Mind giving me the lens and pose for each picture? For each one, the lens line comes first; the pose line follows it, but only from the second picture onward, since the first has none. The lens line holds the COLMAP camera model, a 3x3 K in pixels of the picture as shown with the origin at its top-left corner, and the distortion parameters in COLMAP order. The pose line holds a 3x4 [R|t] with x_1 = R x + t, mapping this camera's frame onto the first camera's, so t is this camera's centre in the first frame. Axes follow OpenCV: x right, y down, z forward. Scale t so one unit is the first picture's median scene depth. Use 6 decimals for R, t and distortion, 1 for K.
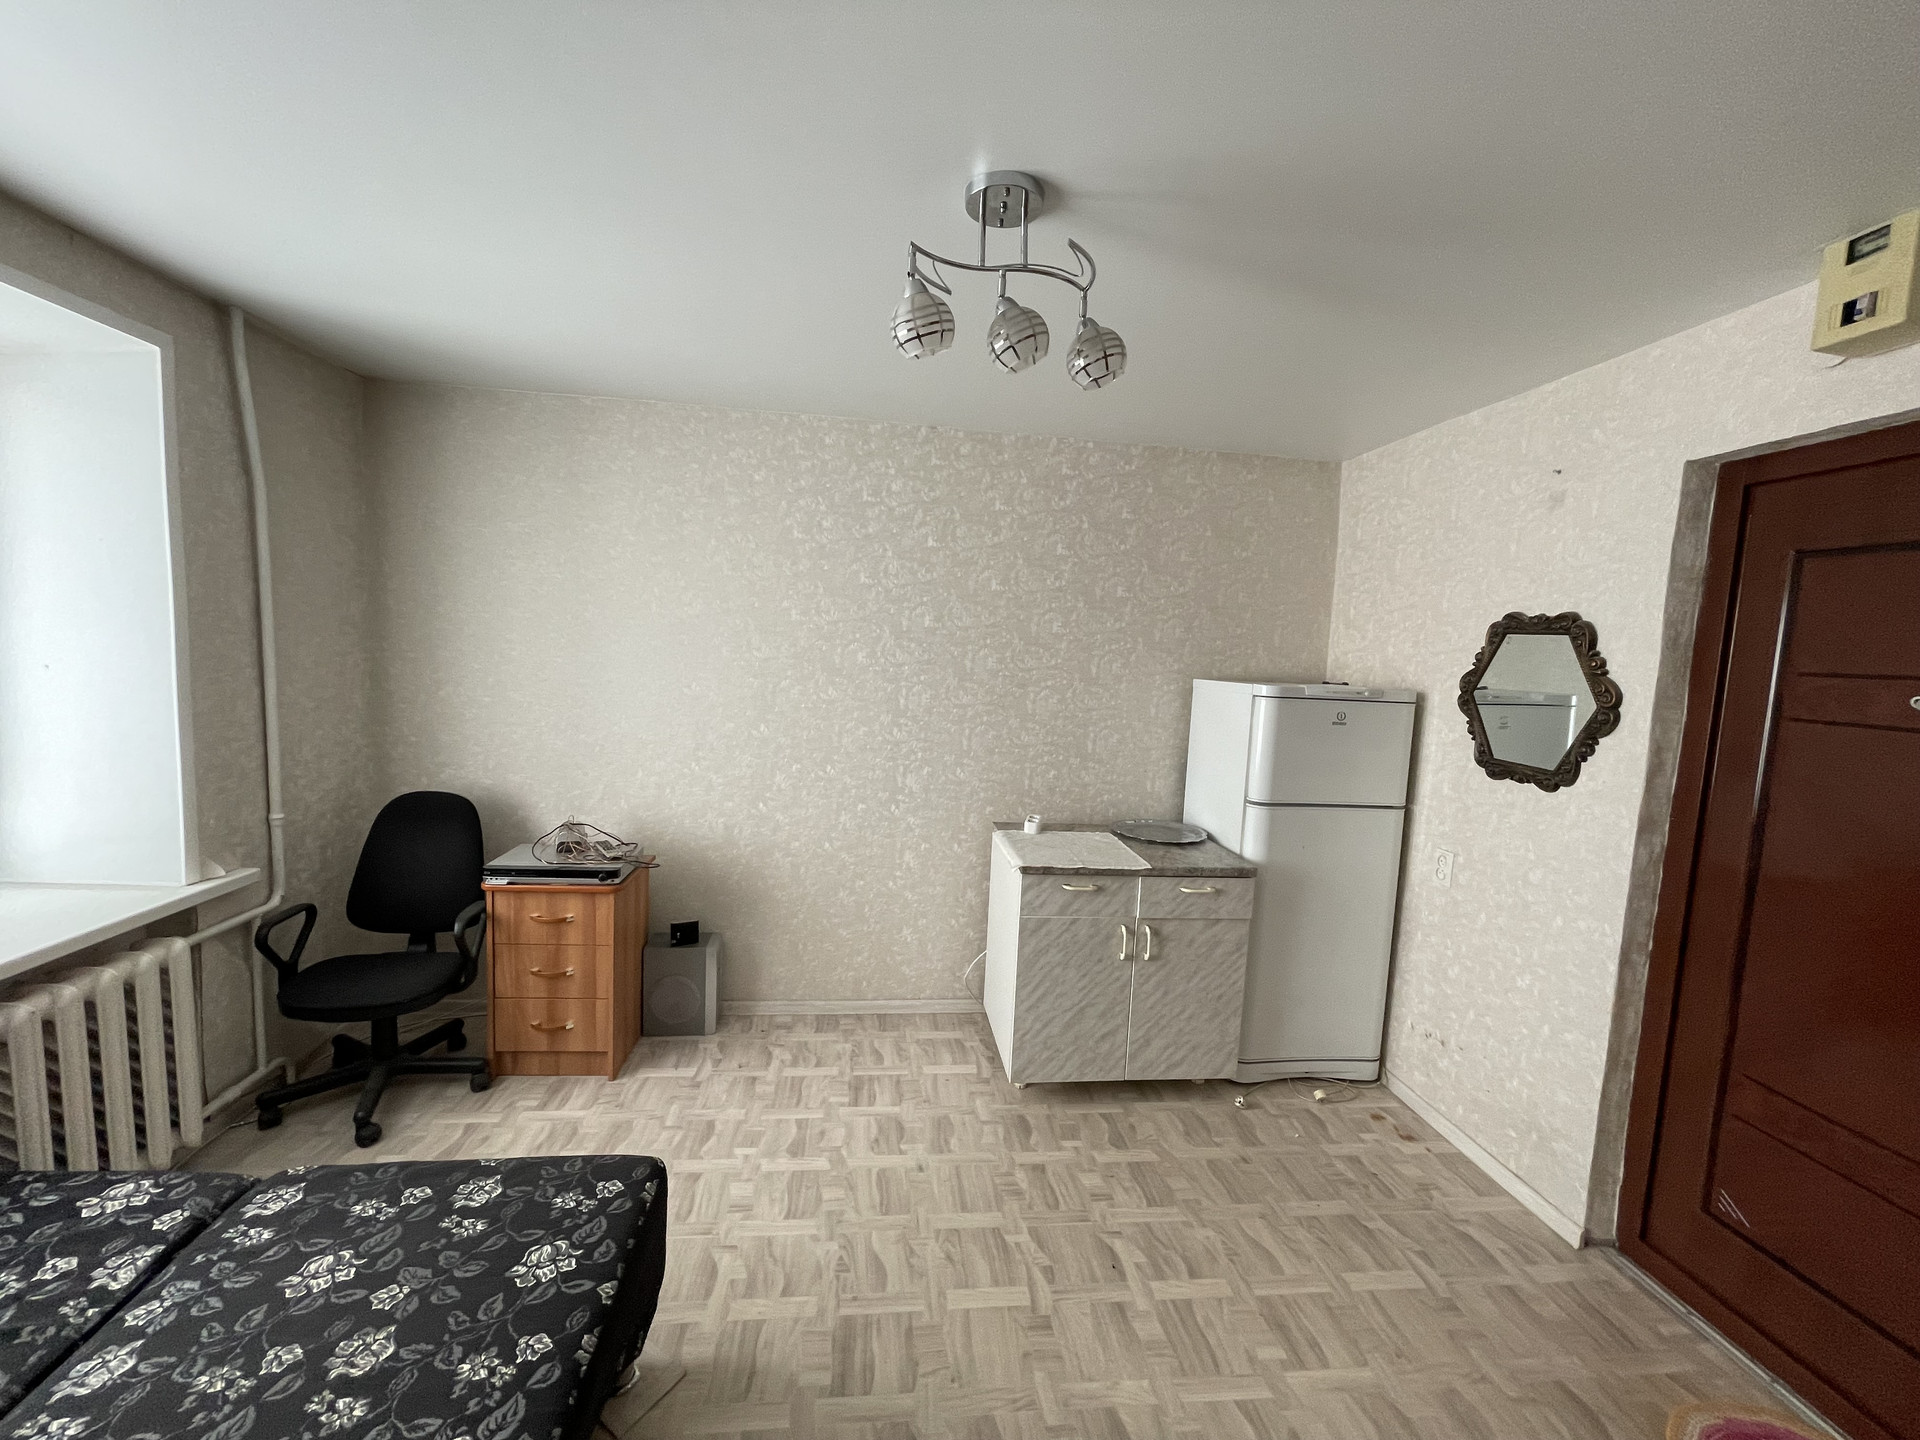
lens RADIAL K [[775.0, 0, 959.7], [0, 775.0, 719.2], [0, 0, 1]] dist [-0.004820, 0.001687]
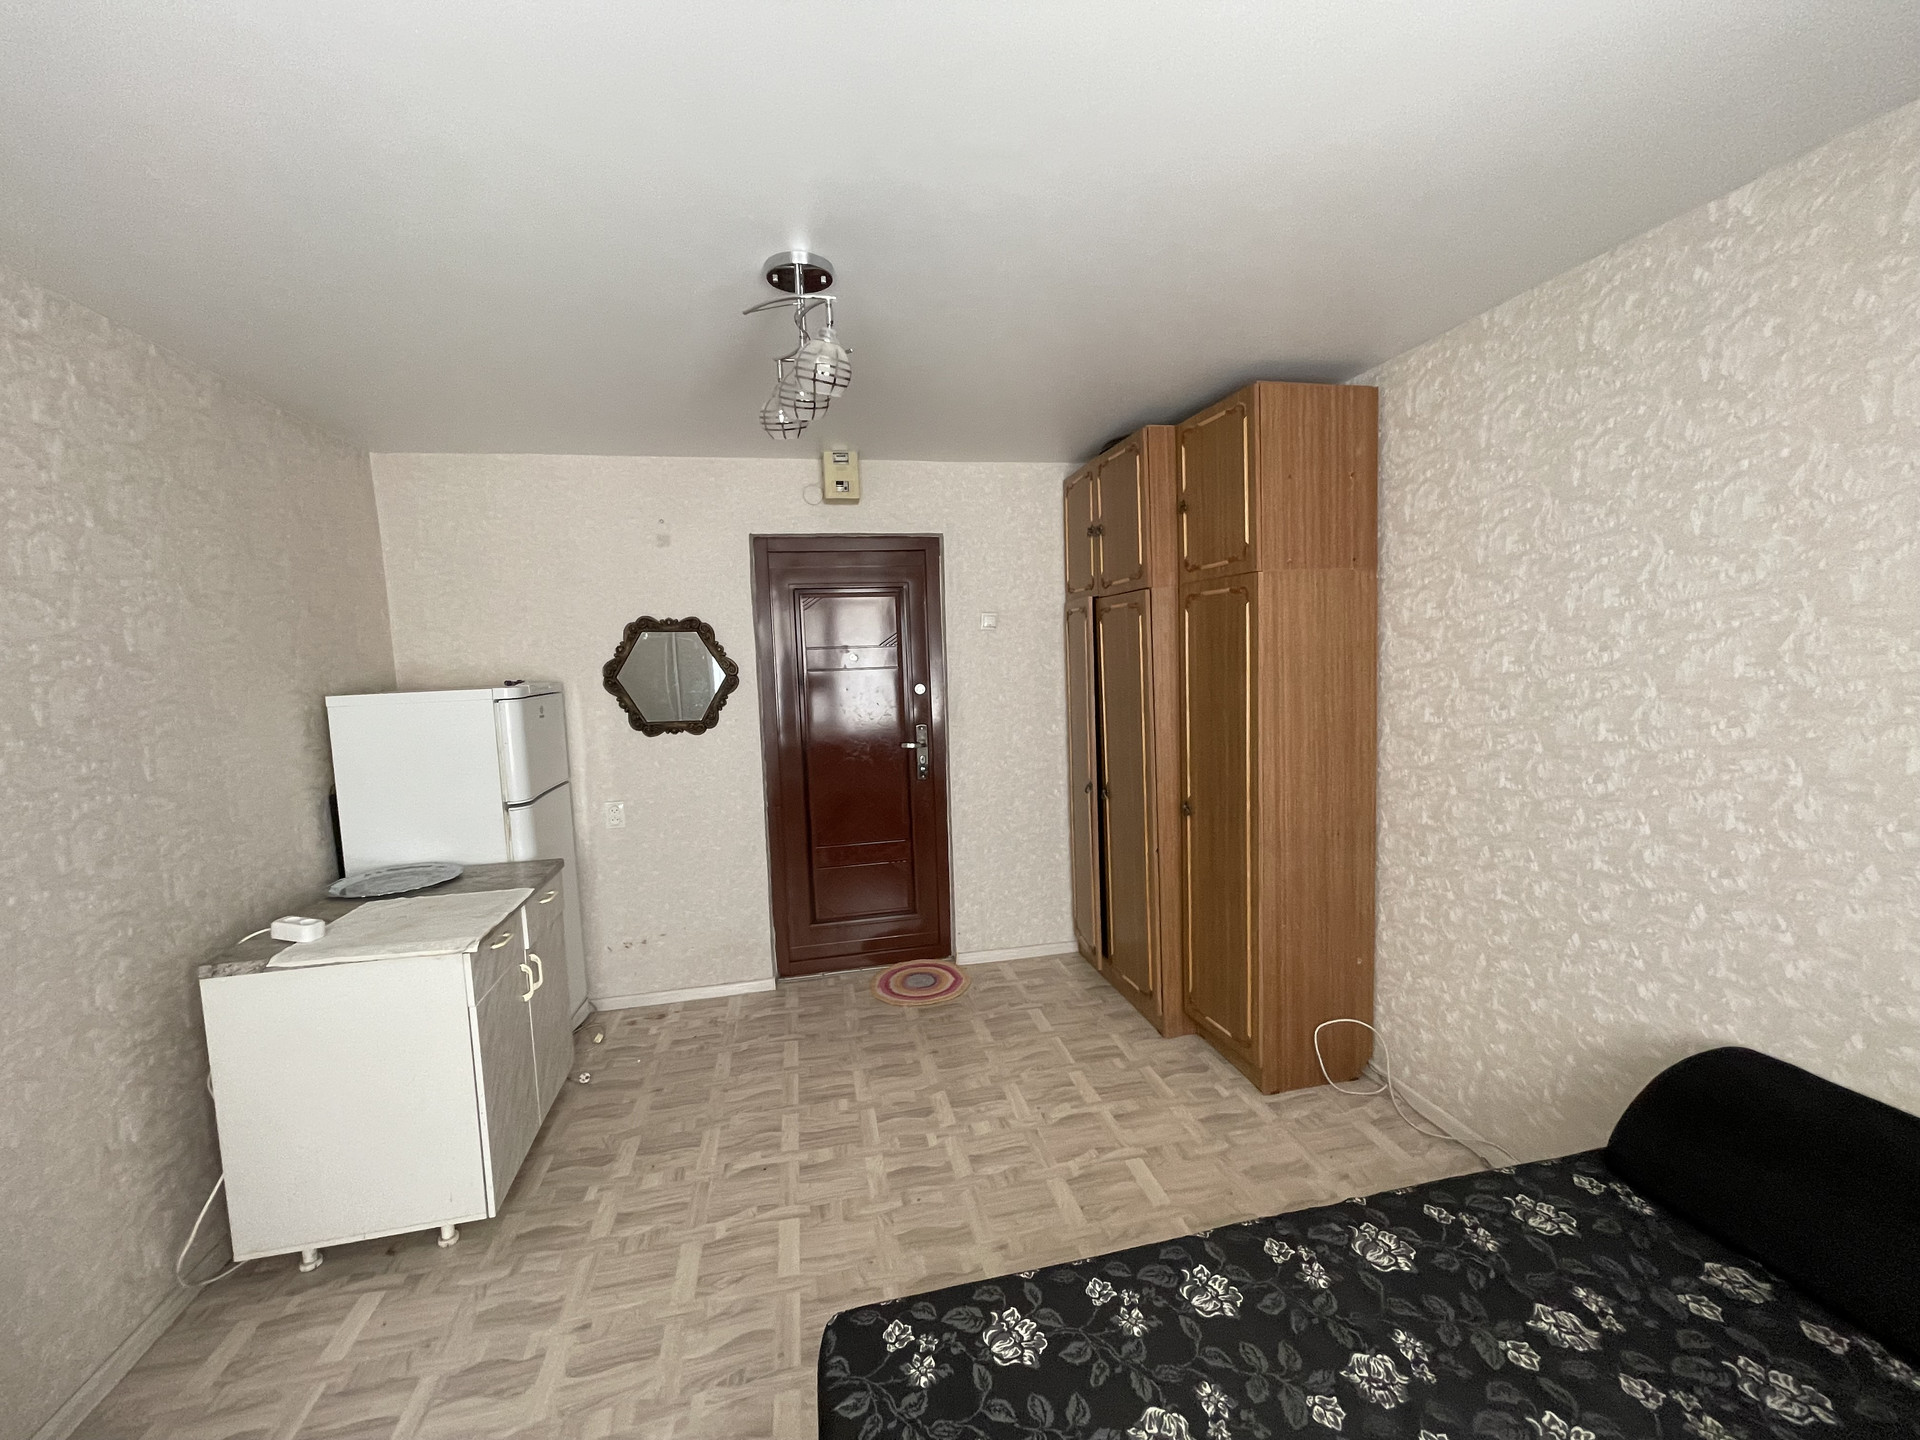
lens RADIAL K [[775.0, 0, 956.7], [0, 775.0, 717.1], [0, 0, 1]] dist [-0.004820, 0.001687]
pose [[-0.102202, -0.129123, 0.986348, -0.790873], [0.119347, 0.982786, 0.141023, -0.093950], [-0.987578, 0.132130, -0.085032, 0.618194]]
